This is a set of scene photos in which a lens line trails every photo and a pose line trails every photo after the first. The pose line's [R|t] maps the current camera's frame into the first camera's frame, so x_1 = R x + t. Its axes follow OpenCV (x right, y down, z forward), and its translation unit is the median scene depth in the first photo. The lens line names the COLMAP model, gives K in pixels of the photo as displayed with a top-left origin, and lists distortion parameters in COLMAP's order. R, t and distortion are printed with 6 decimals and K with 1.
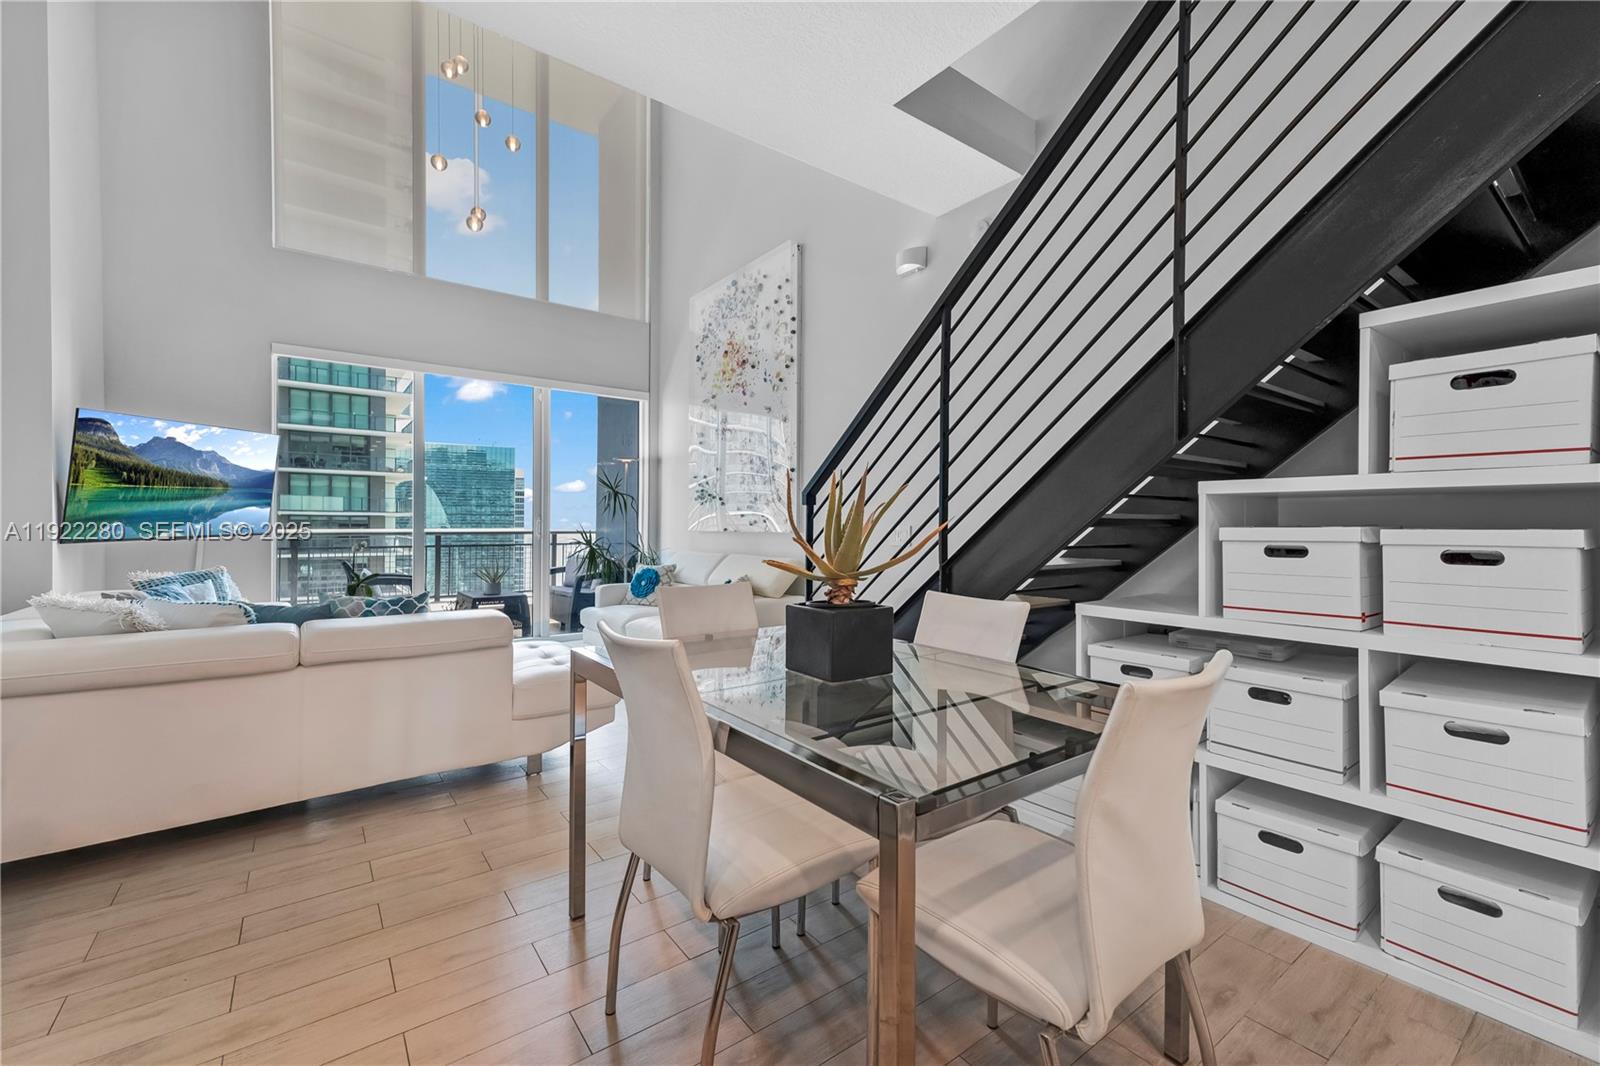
lens RADIAL K [[660.2, 0, 821.3], [0, 660.2, 476.9], [0, 0, 1]] dist [0.000391, -0.001716]
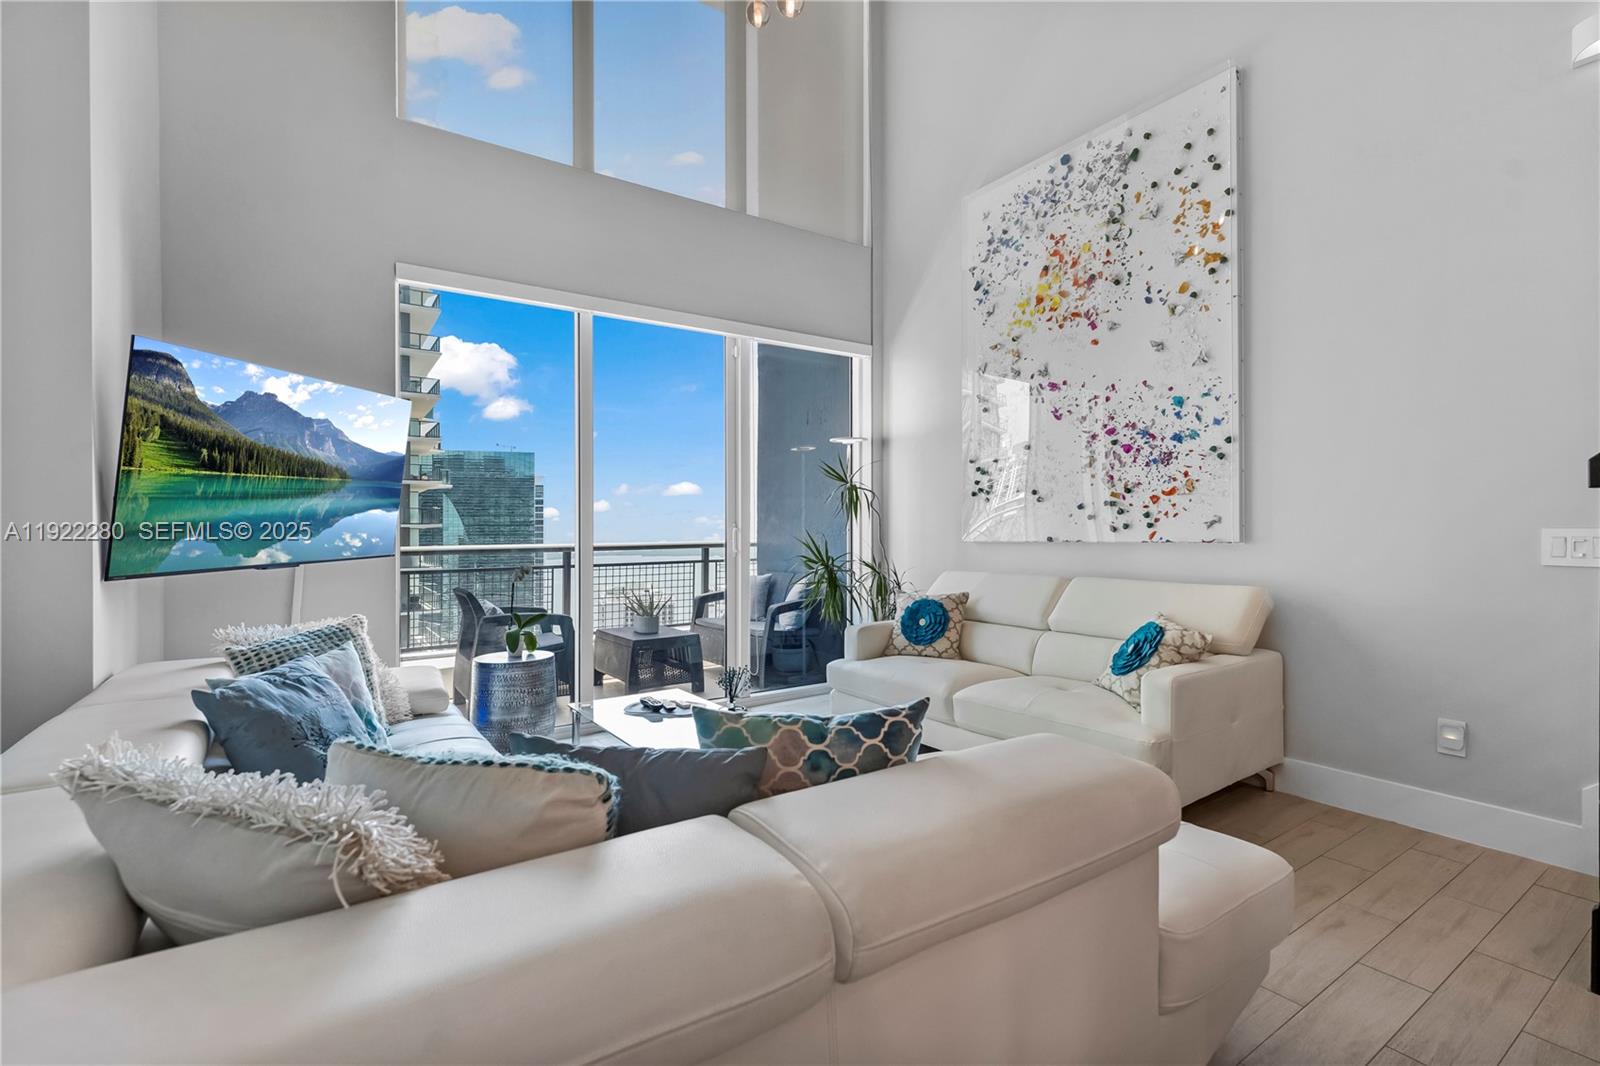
lens RADIAL K [[705.3, 0, 809.9], [0, 705.3, 479.4], [0, 0, 1]] dist [-0.026024, 0.000871]
pose [[0.998476, -0.013239, -0.053578, -0.395196], [0.013125, 0.999911, -0.002464, 0.022281], [0.053606, 0.001757, 0.998561, 0.337803]]
